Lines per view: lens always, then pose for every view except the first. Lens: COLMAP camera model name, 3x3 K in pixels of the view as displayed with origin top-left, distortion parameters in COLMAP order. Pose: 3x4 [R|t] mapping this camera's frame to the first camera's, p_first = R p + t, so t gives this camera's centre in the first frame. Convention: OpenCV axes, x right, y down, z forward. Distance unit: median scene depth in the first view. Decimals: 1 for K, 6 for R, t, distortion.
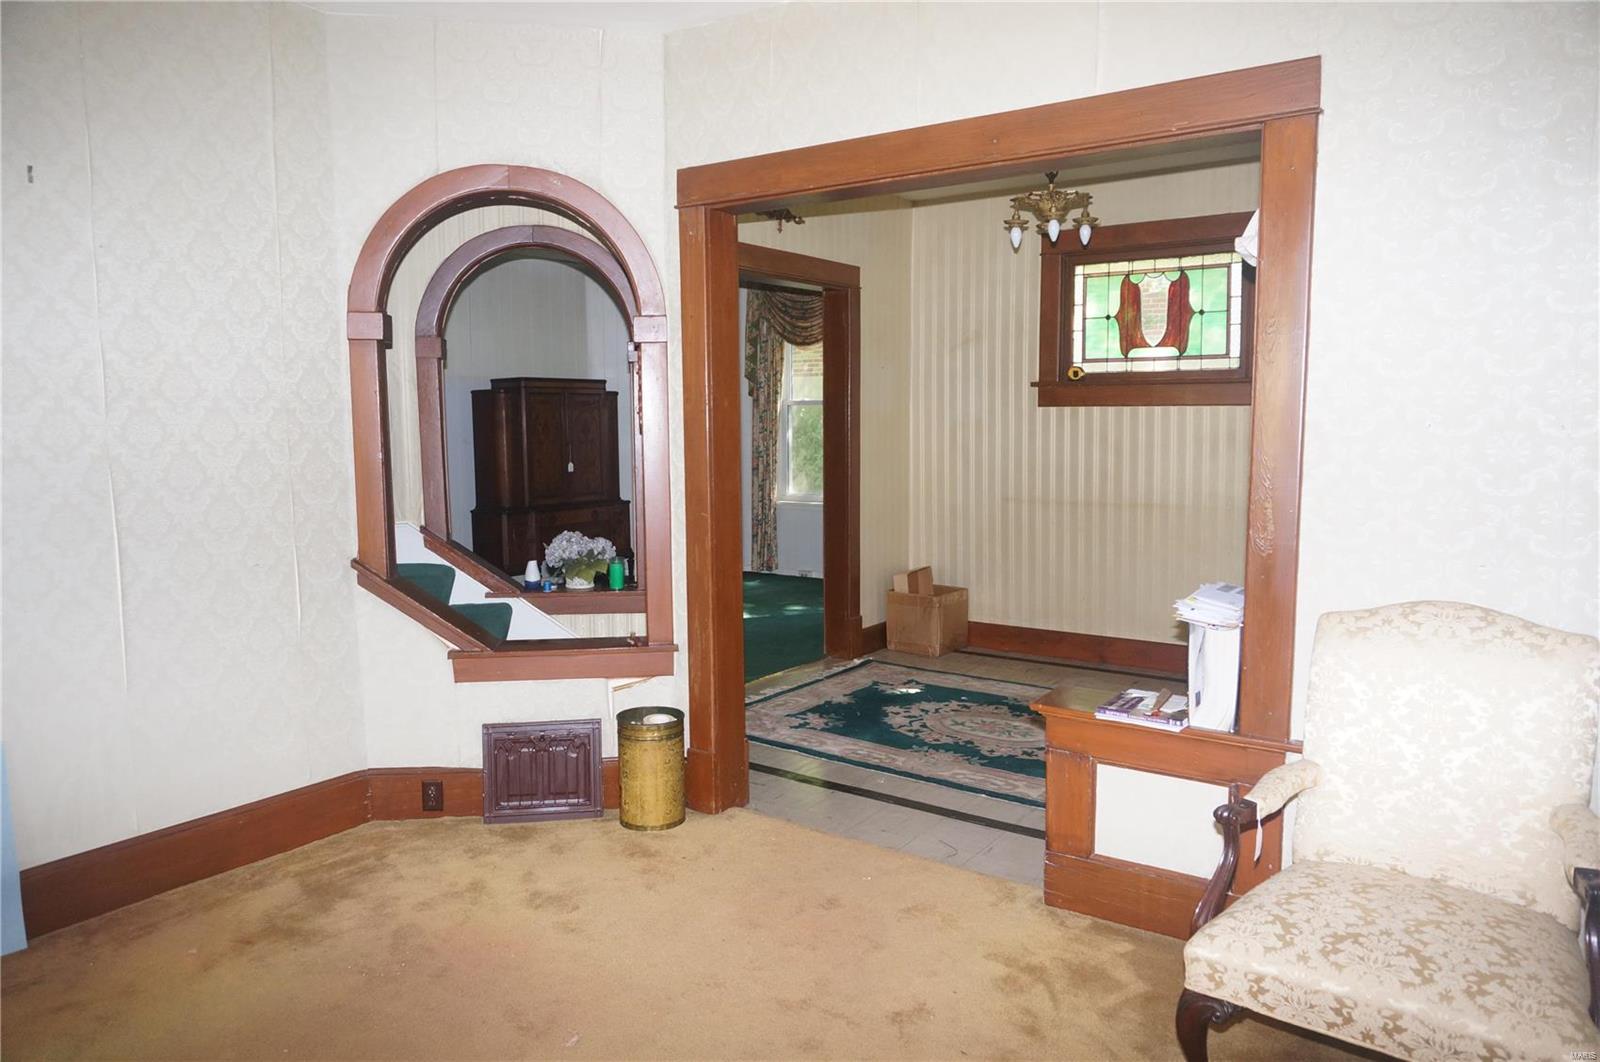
lens RADIAL K [[1065.6, 0, 798.0], [0, 1065.6, 527.6], [0, 0, 1]] dist [-0.032662, 0.016974]
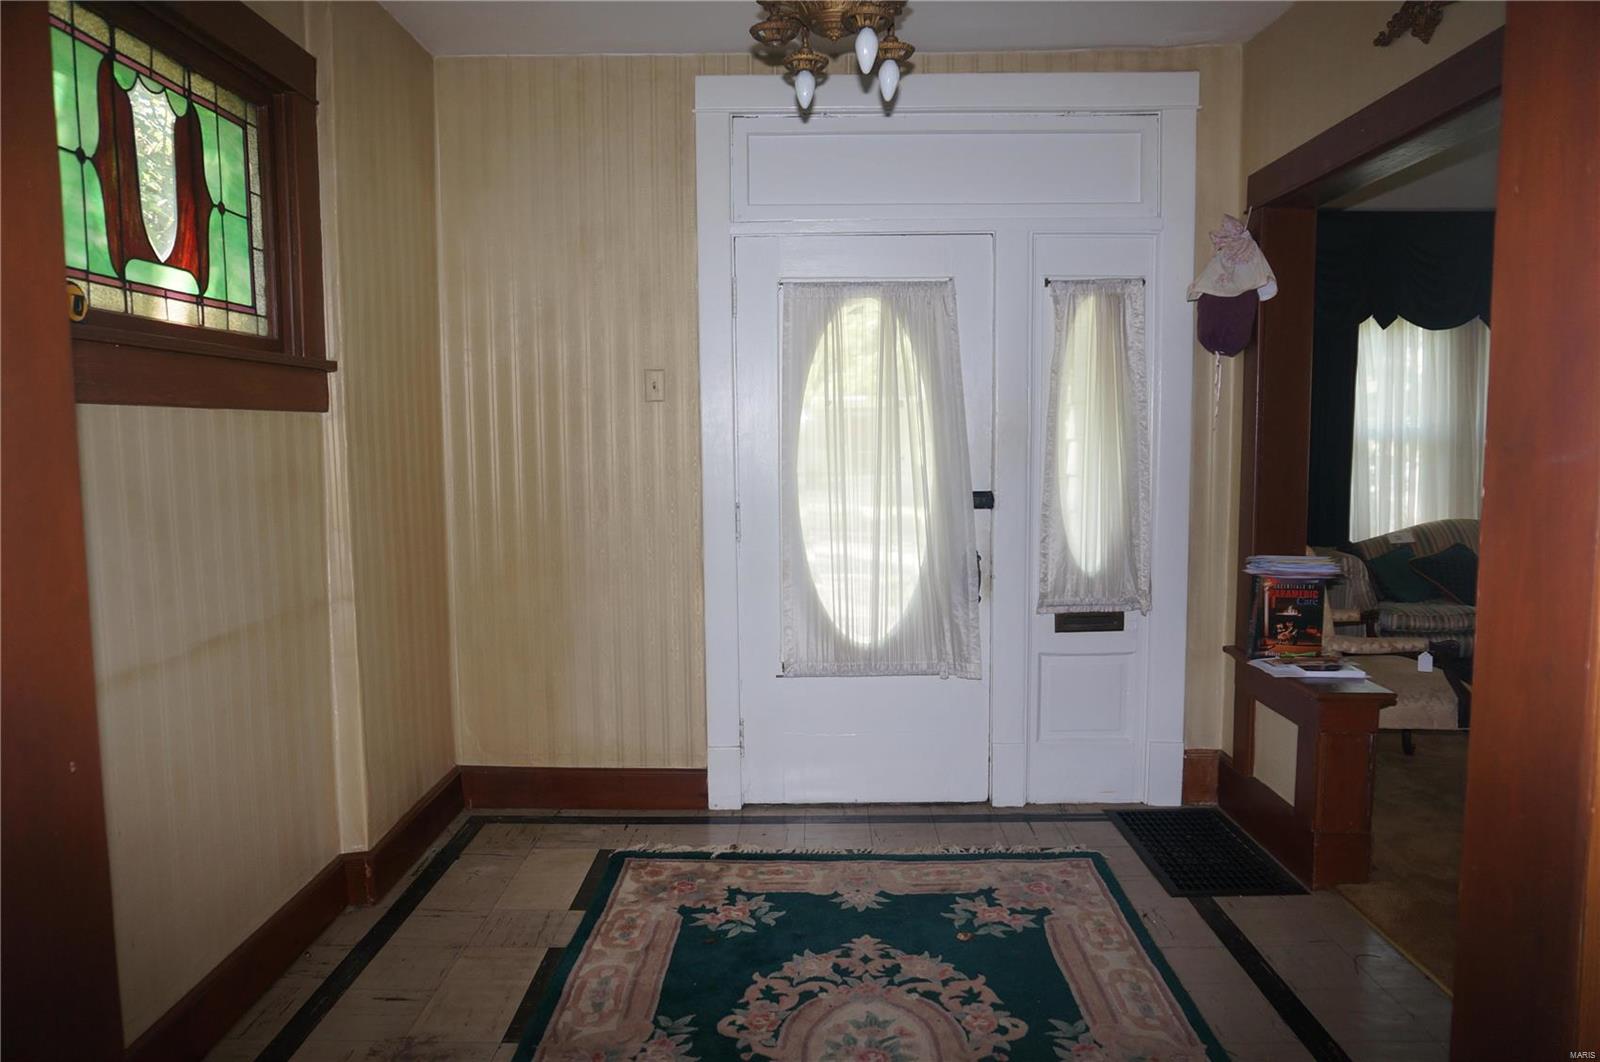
lens RADIAL K [[1065.6, 0, 795.1], [0, 1065.6, 539.2], [0, 0, 1]] dist [-0.032662, 0.016974]
pose [[-0.567190, -0.071079, 0.820514, -0.148743], [0.099424, 0.983073, 0.153889, -0.105899], [-0.817563, 0.168863, -0.550523, 1.063081]]
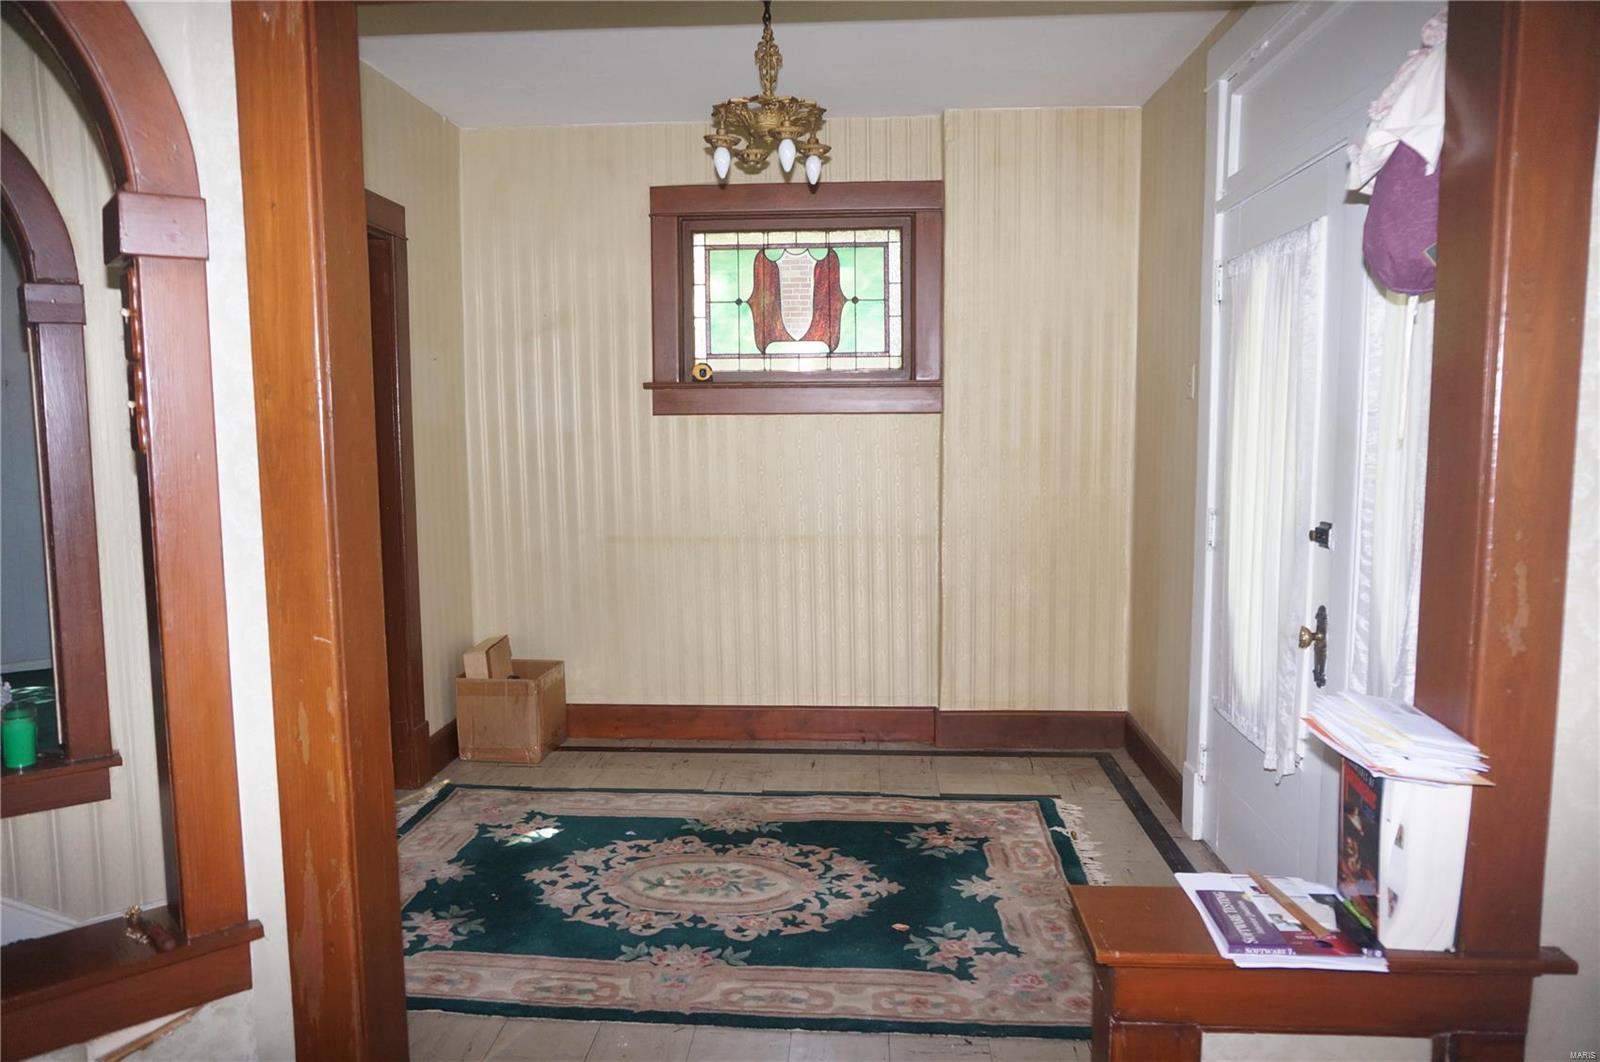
lens RADIAL K [[1065.6, 0, 793.1], [0, 1065.6, 530.2], [0, 0, 1]] dist [-0.032662, 0.016974]
pose [[0.852658, -0.051826, 0.519894, -0.096146], [0.057353, 0.998339, 0.005456, -0.032328], [-0.519313, 0.025165, 0.854214, 0.323157]]
